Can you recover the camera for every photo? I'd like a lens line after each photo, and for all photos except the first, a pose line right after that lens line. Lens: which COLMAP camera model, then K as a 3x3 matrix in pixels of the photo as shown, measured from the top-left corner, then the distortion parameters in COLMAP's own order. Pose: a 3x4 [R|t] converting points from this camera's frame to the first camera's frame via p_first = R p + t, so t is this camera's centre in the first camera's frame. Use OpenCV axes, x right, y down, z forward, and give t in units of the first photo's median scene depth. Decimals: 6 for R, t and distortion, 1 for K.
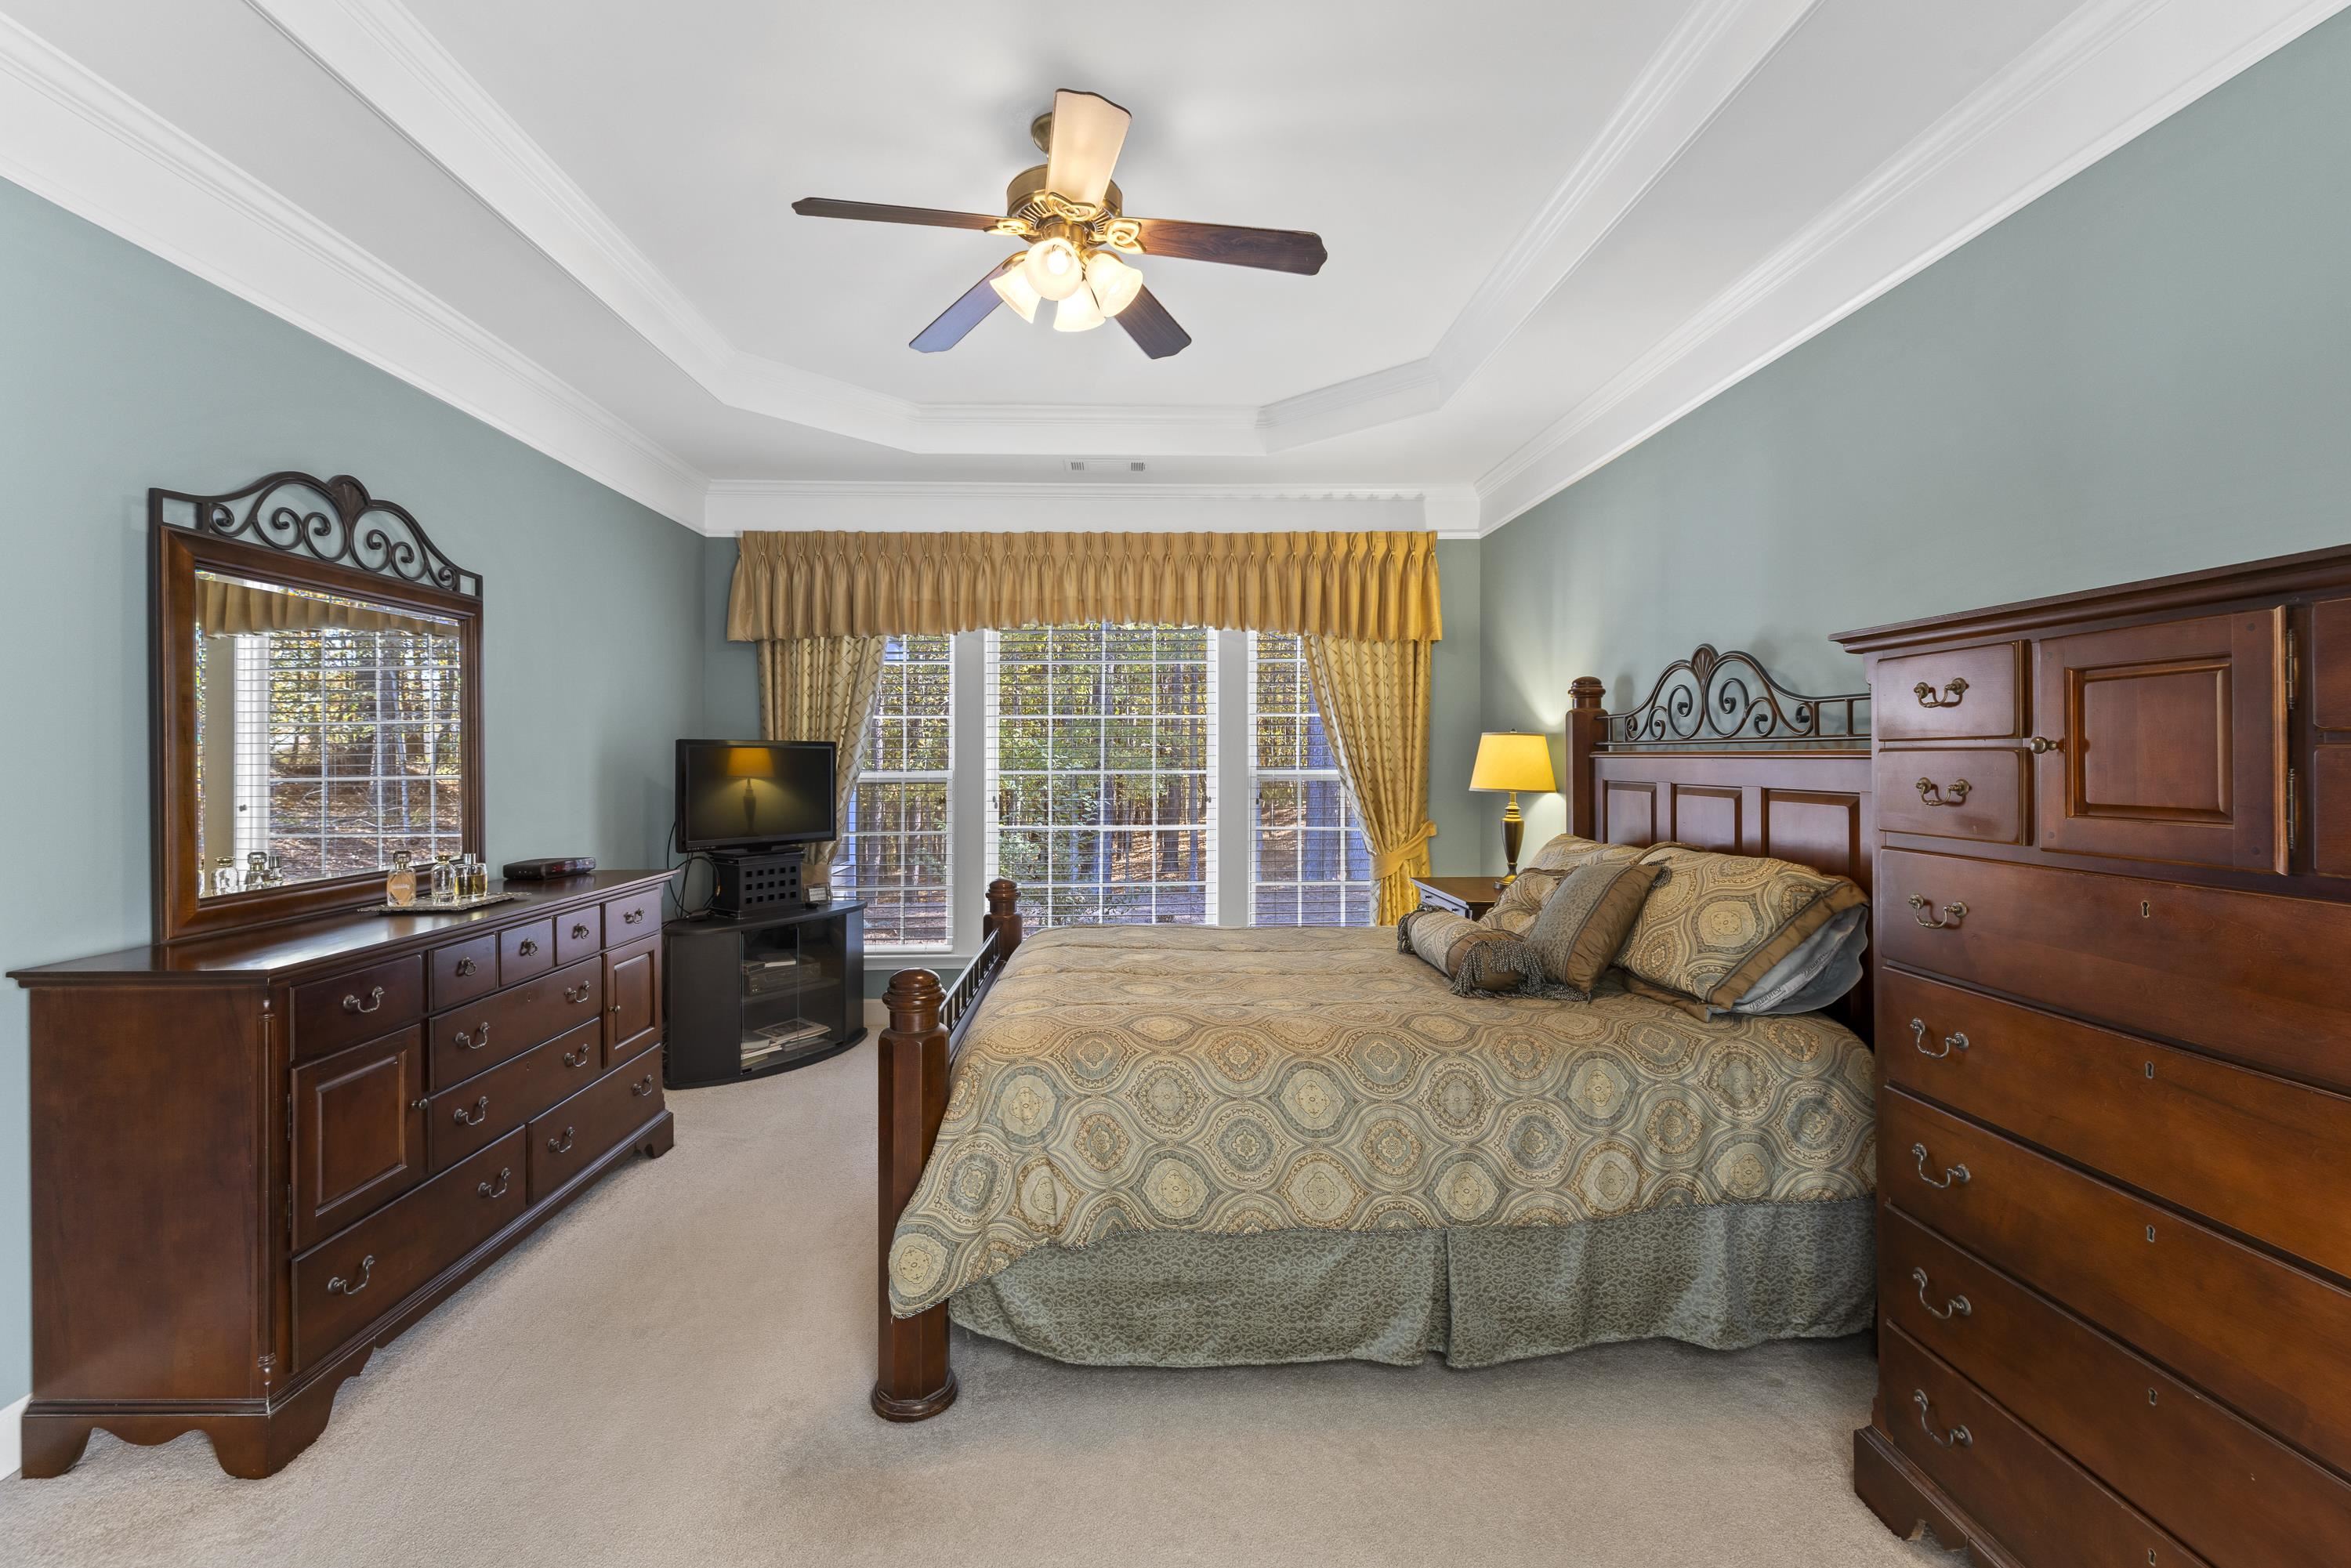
lens RADIAL K [[997.1, 0, 1171.4], [0, 997.1, 763.7], [0, 0, 1]] dist [-0.002621, 0.000533]
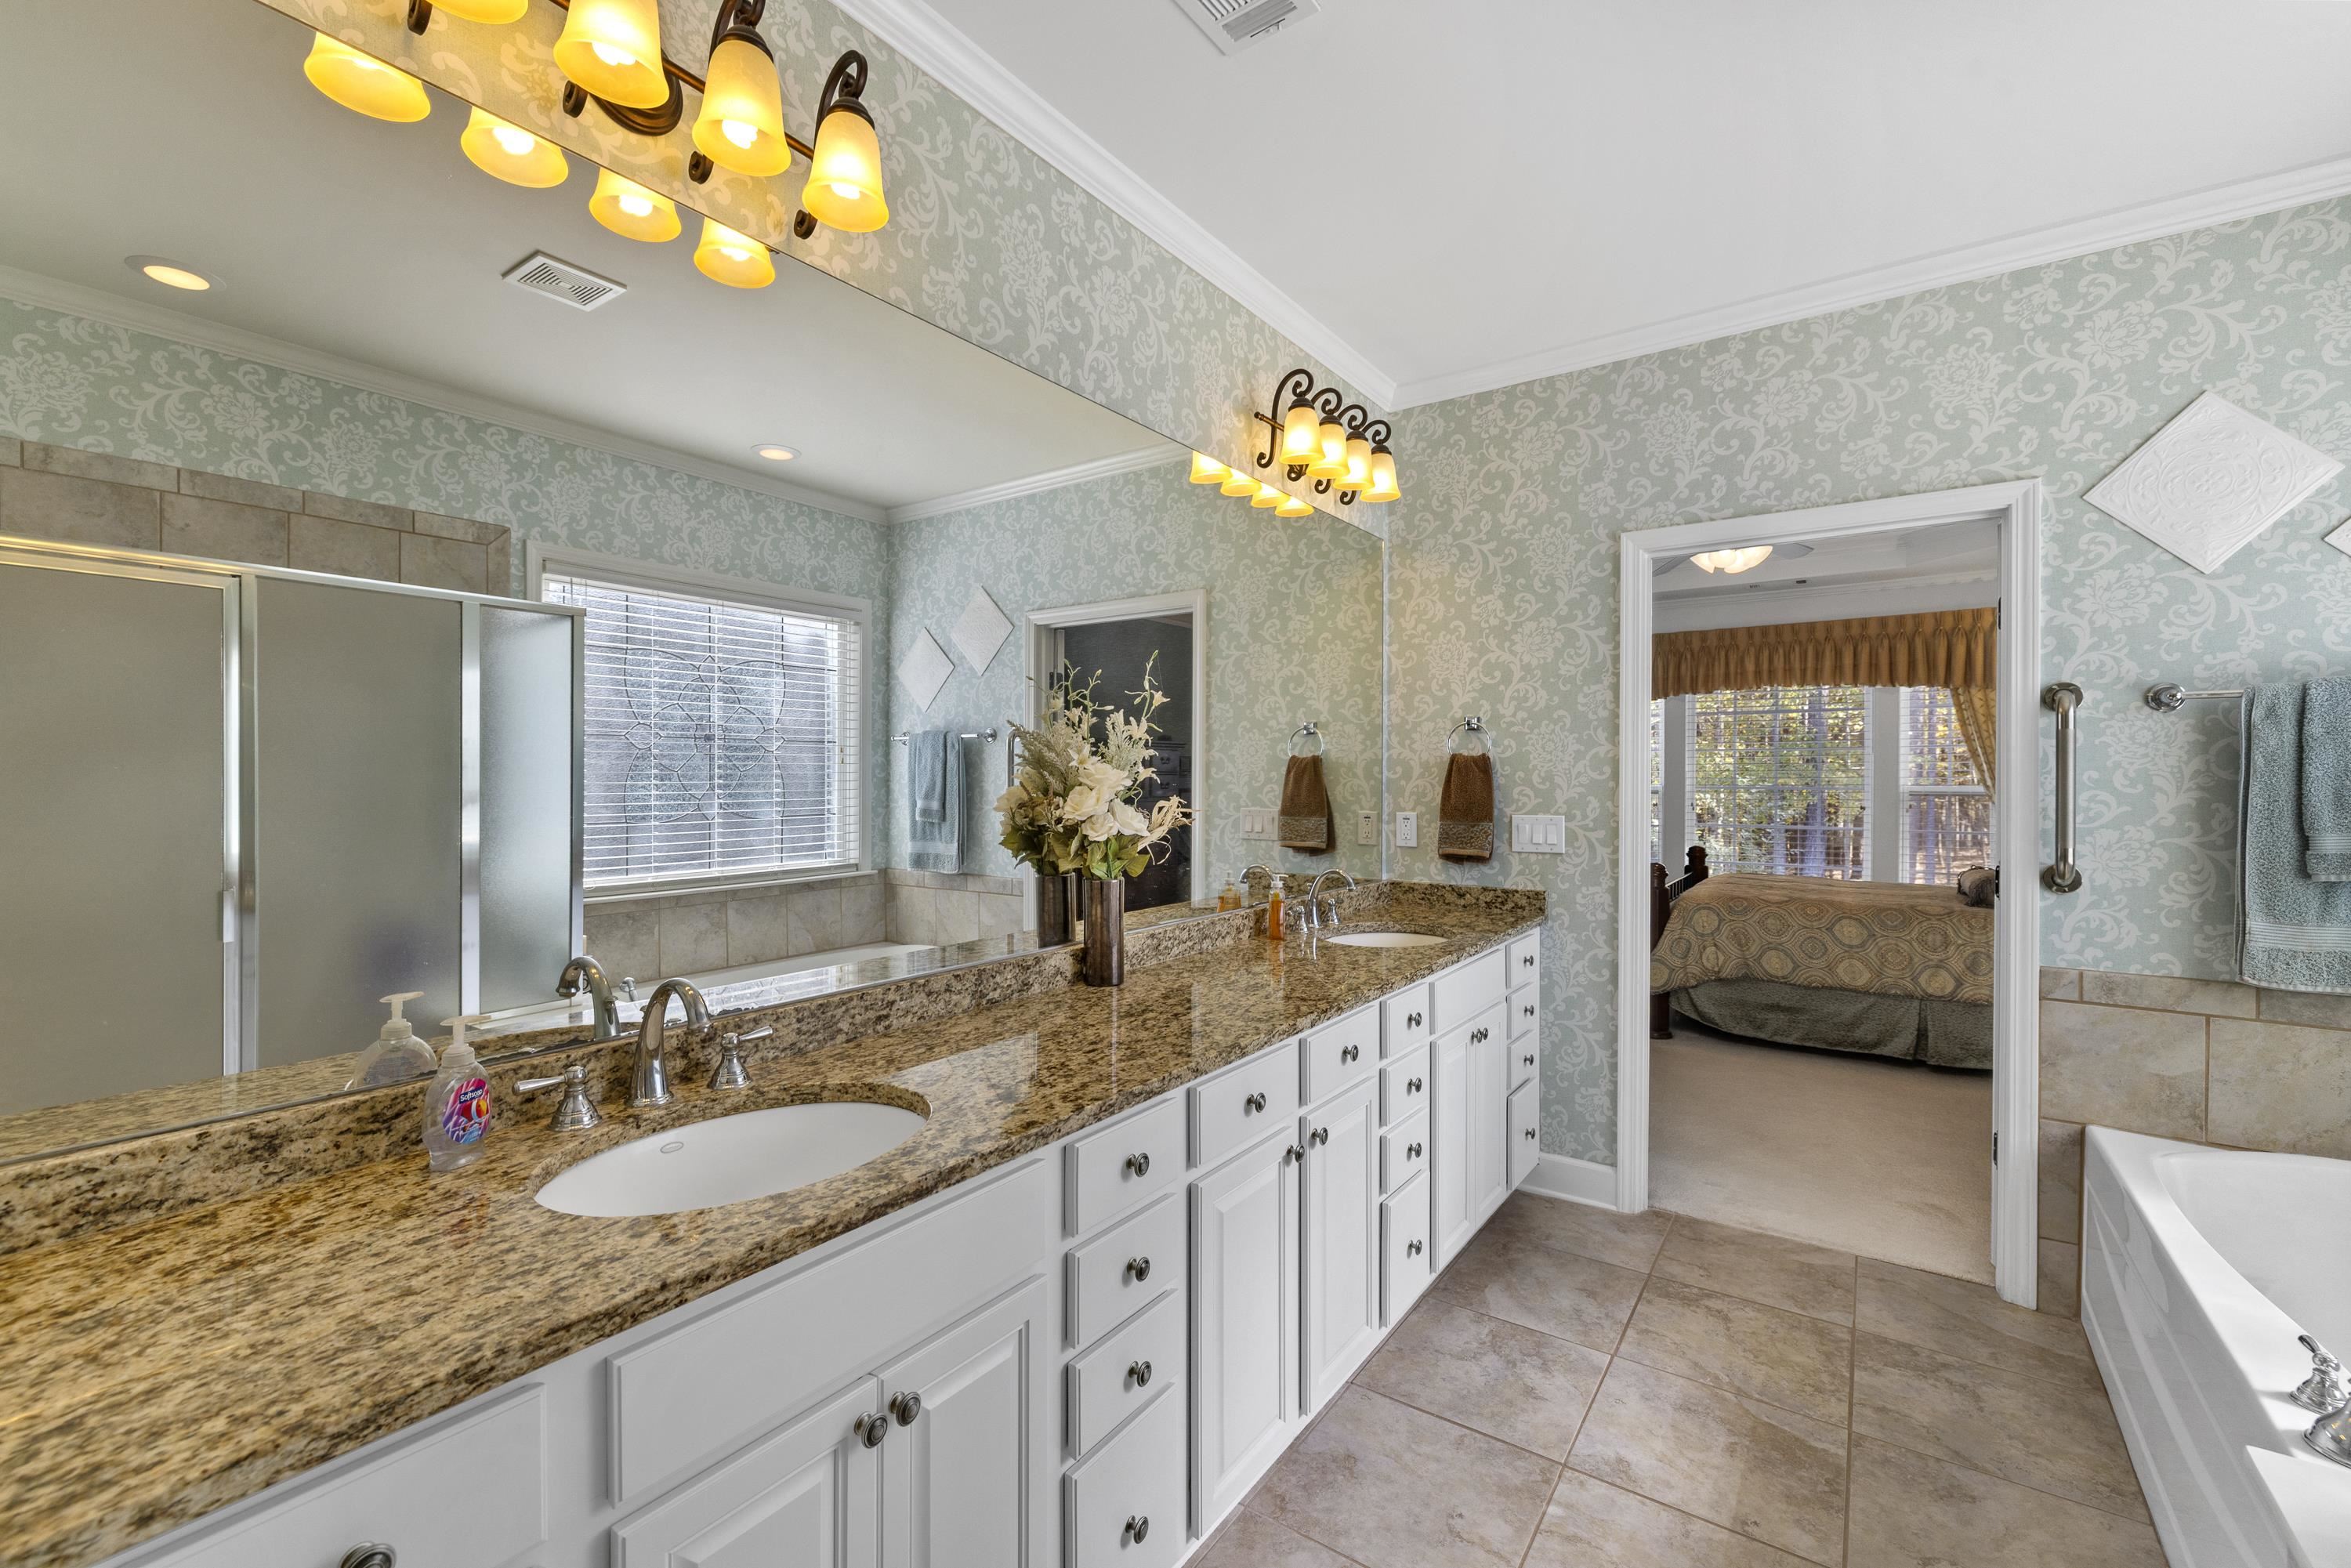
lens RADIAL K [[997.1, 0, 1150.5], [0, 997.1, 778.7], [0, 0, 1]] dist [-0.002621, 0.000533]
pose [[0.780796, 0.005753, -0.624760, 0.307601], [-0.008286, 0.999965, -0.001146, 0.010372], [0.624731, 0.006072, 0.780816, -1.704717]]
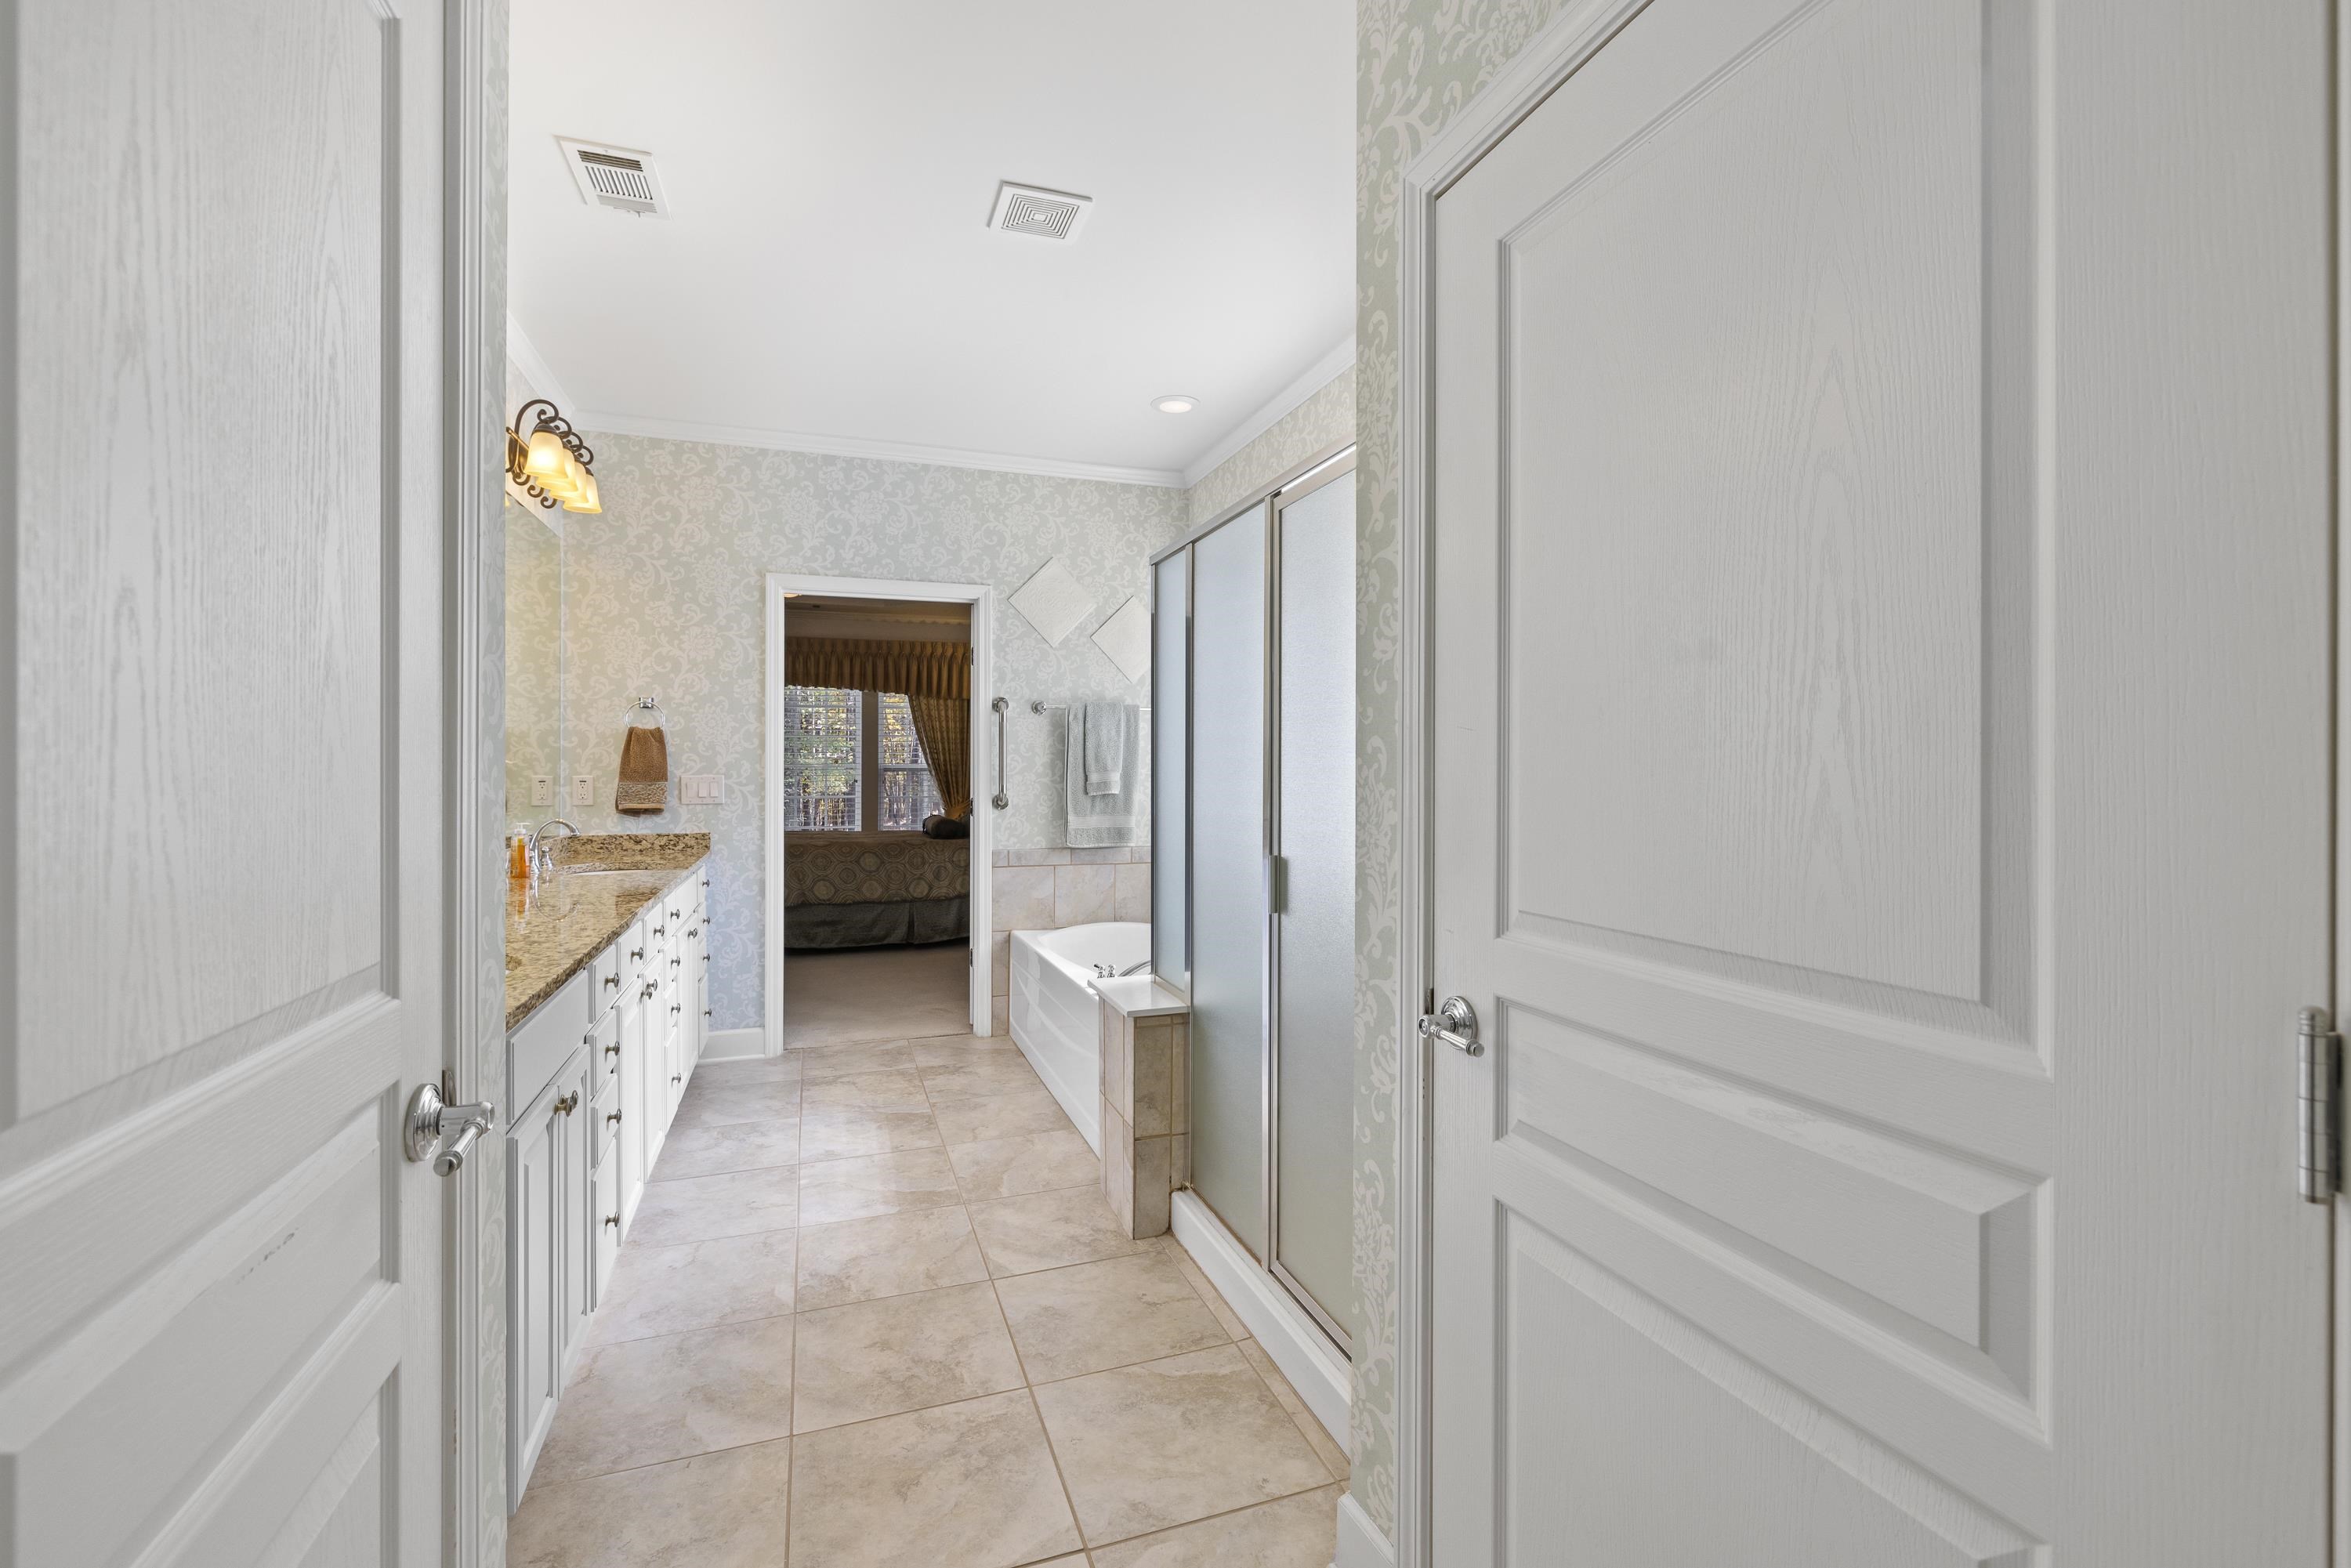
lens RADIAL K [[997.1, 0, 1178.2], [0, 997.1, 782.2], [0, 0, 1]] dist [-0.002621, 0.000533]
pose [[0.954716, -0.001217, 0.297518, 0.135391], [-0.001122, 0.999970, 0.007693, 0.056259], [-0.297518, -0.007678, 0.954685, -2.327446]]
